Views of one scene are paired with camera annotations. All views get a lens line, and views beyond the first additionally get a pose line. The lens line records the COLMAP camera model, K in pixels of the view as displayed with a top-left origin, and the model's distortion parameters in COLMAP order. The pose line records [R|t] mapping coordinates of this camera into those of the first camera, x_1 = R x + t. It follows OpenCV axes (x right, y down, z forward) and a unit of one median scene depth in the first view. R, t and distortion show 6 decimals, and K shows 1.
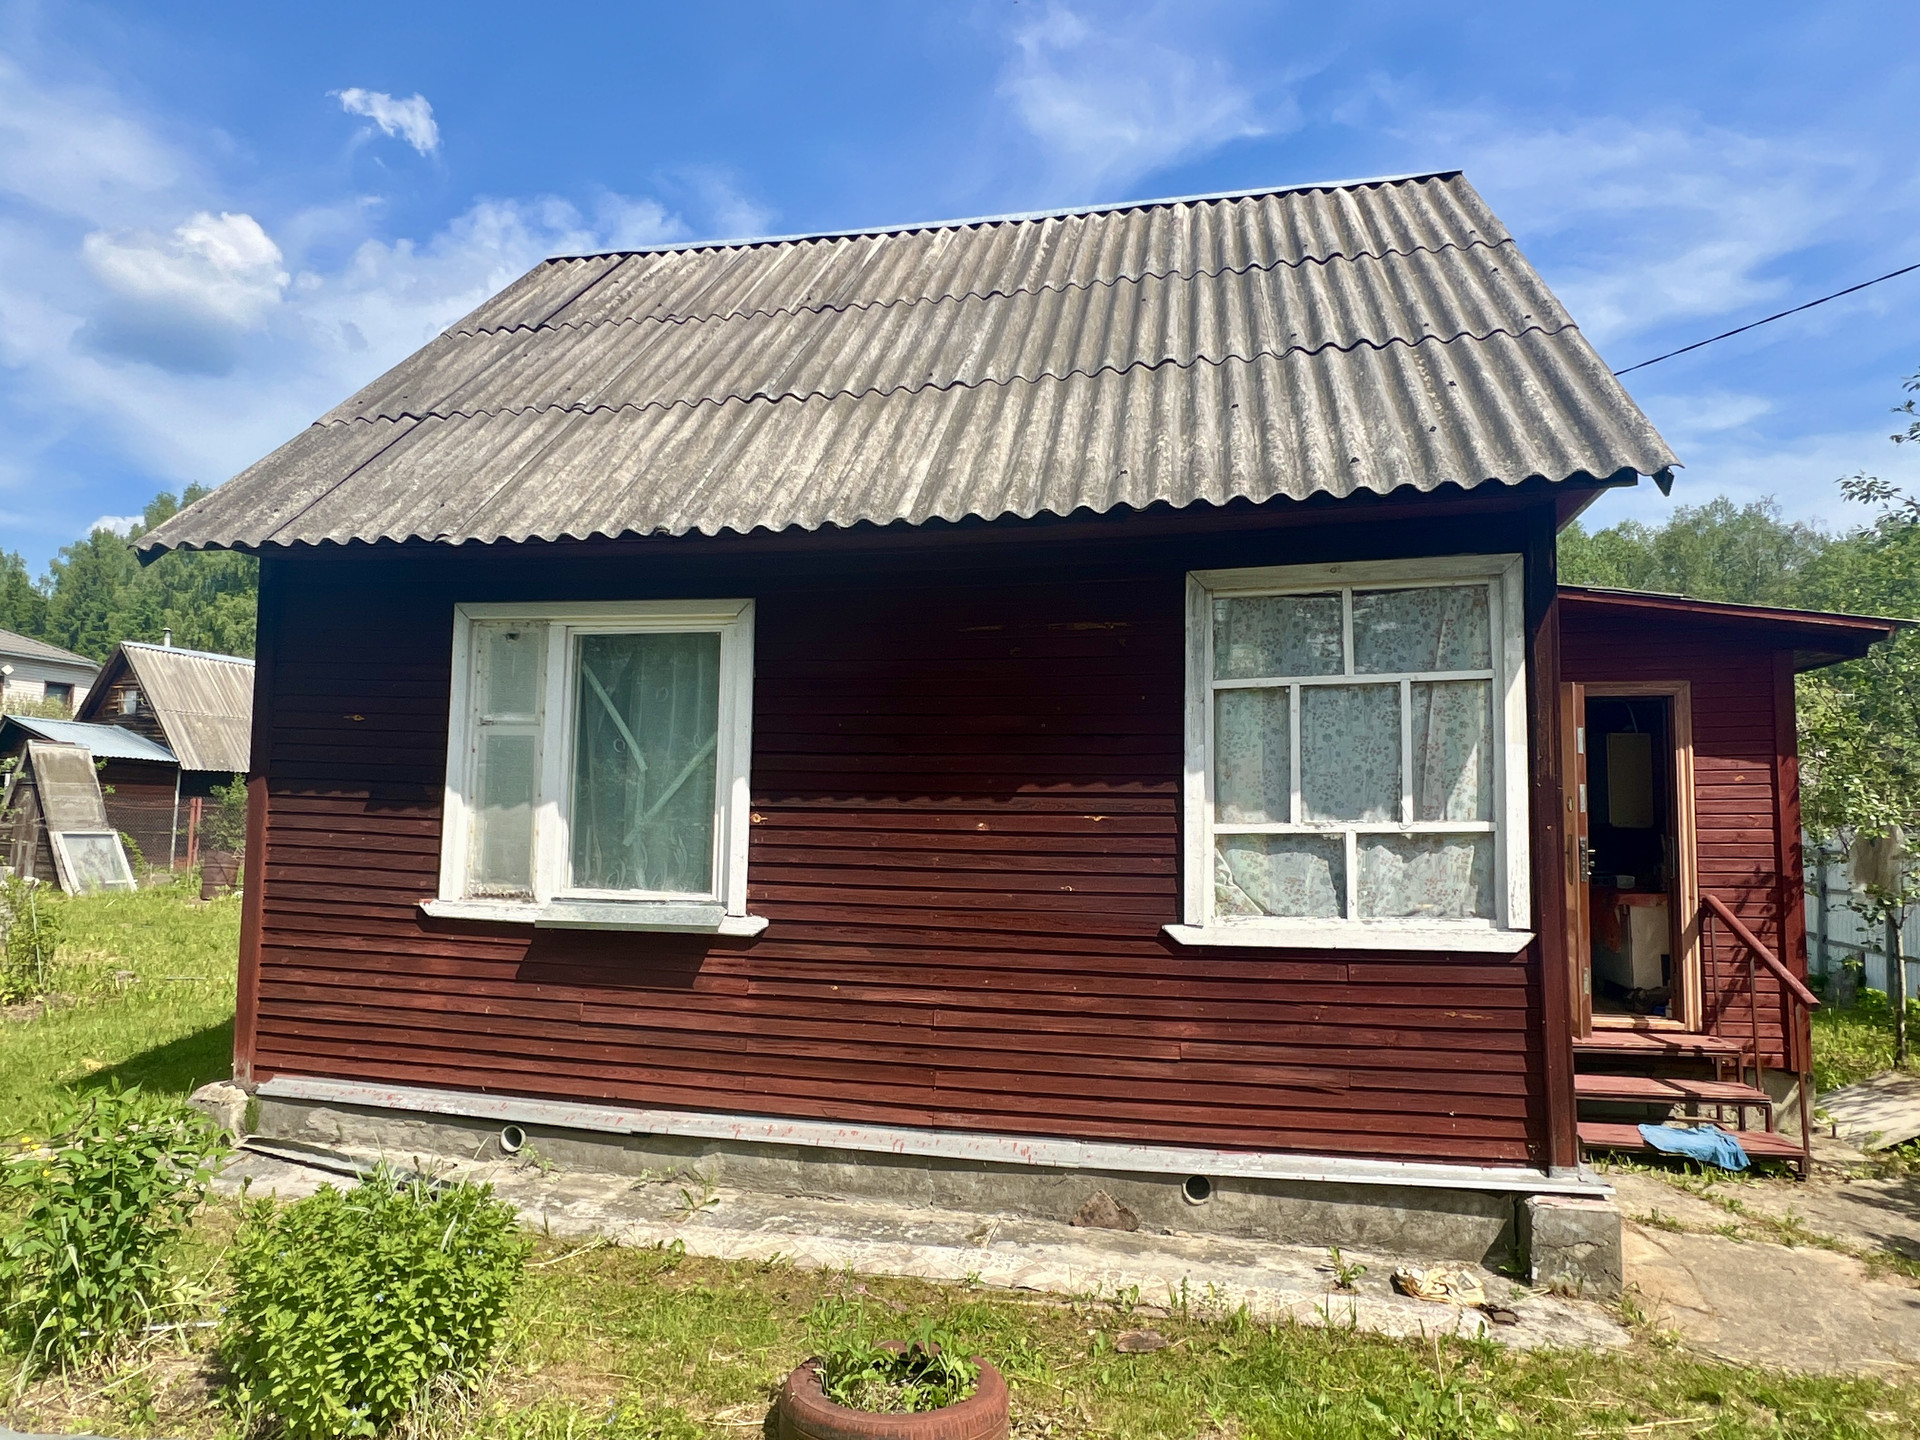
lens RADIAL K [[1179.2, 0, 960.0], [0, 1179.2, 720.0], [0, 0, 1]] dist [-0.000788, -0.000885]
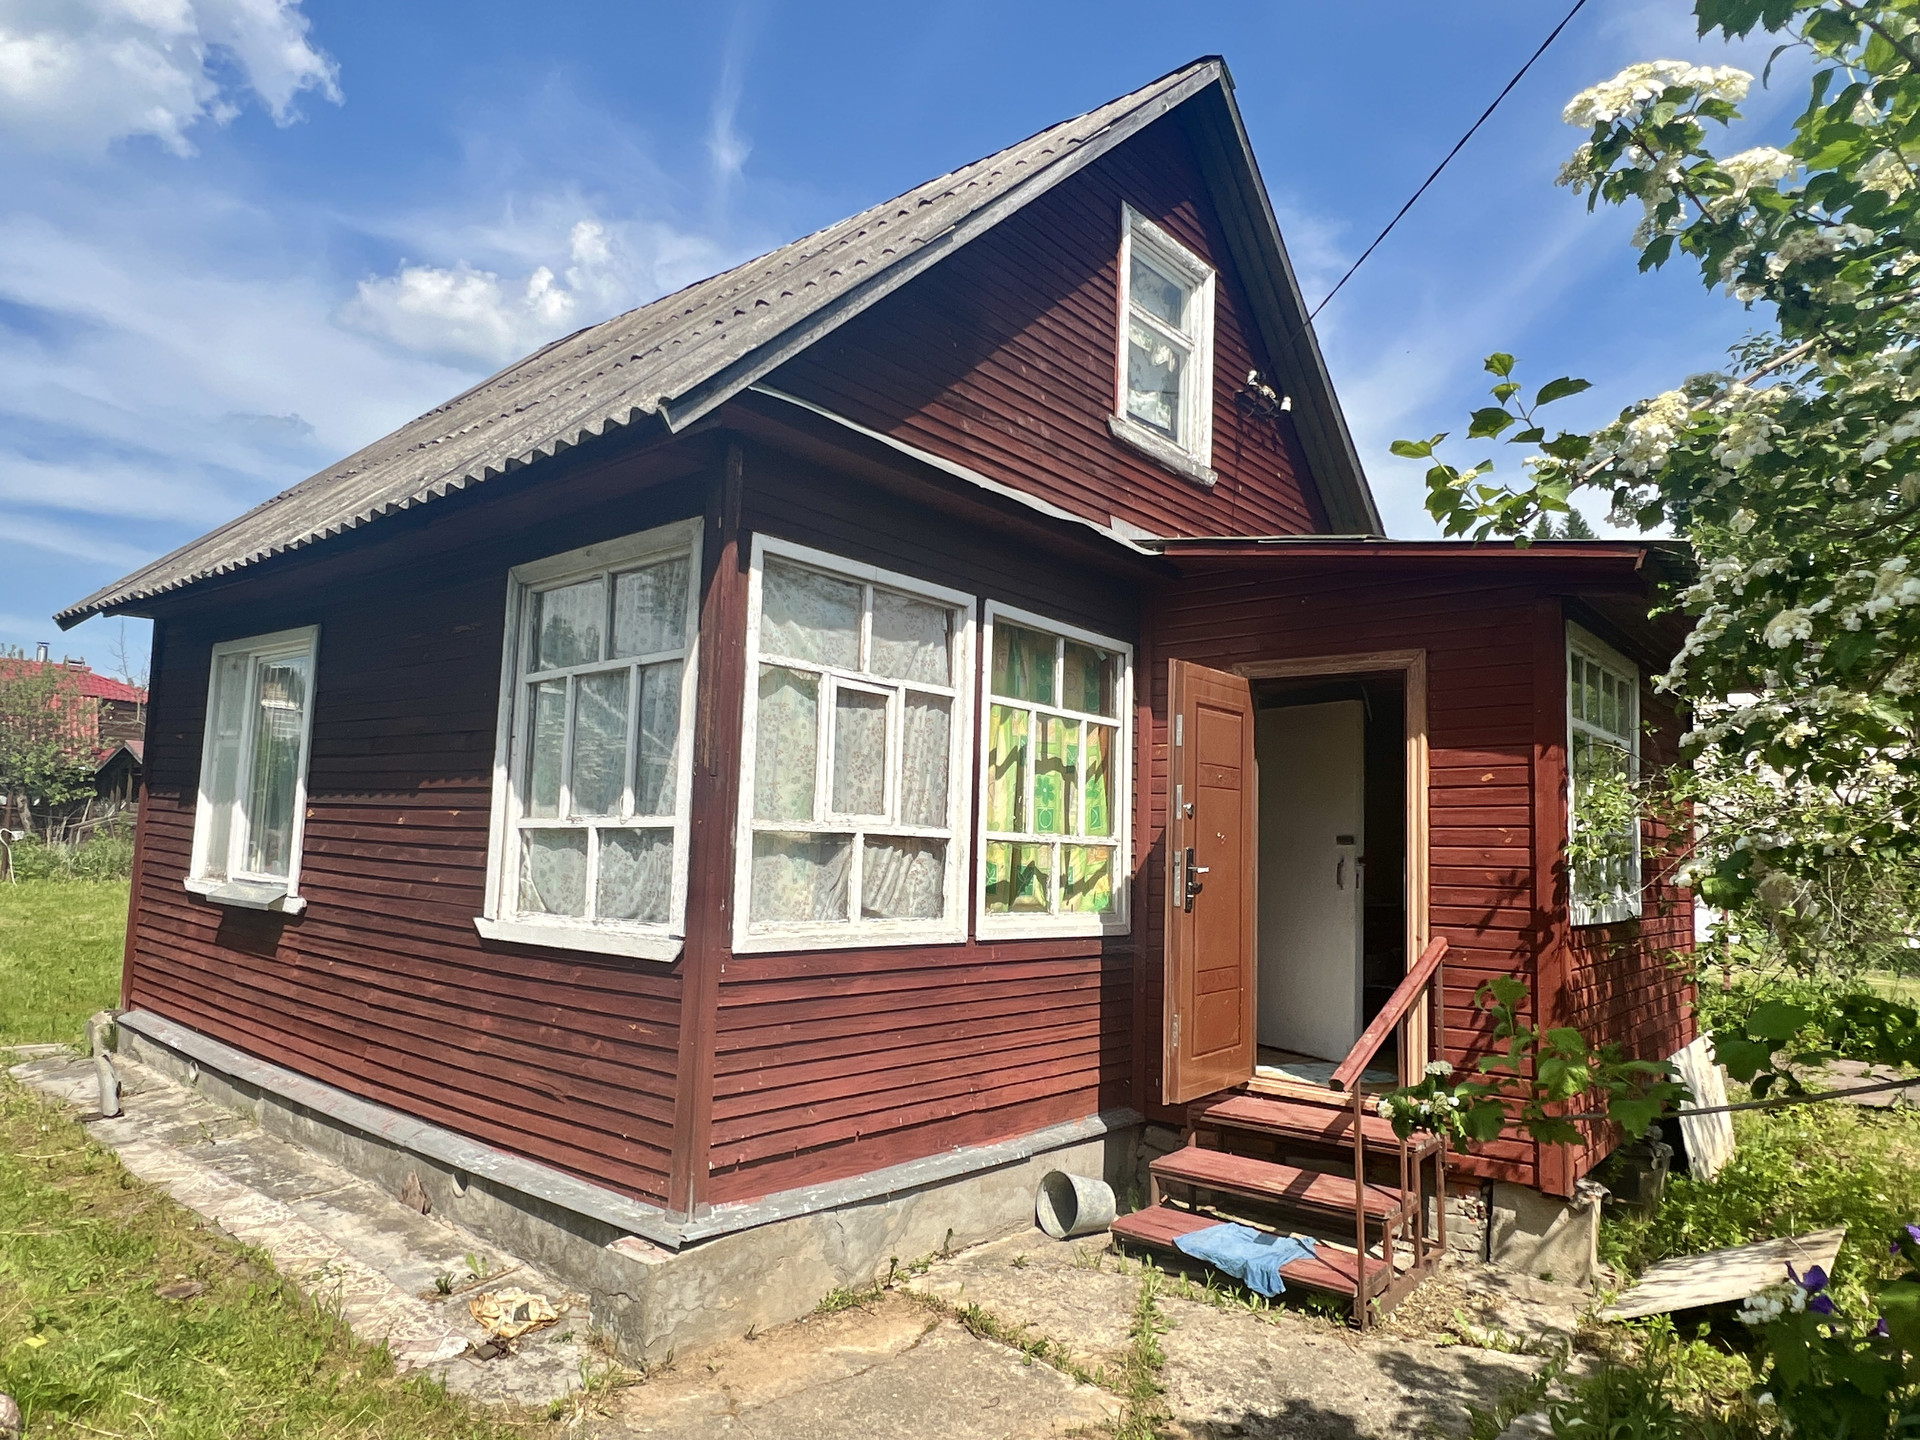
lens RADIAL K [[1179.2, 0, 960.0], [0, 1179.2, 720.0], [0, 0, 1]] dist [-0.000788, -0.000885]
pose [[0.887958, -0.030648, -0.458903, 1.007930], [0.018811, 0.999363, -0.030343, 0.042432], [0.459540, 0.018311, 0.887968, 0.285634]]
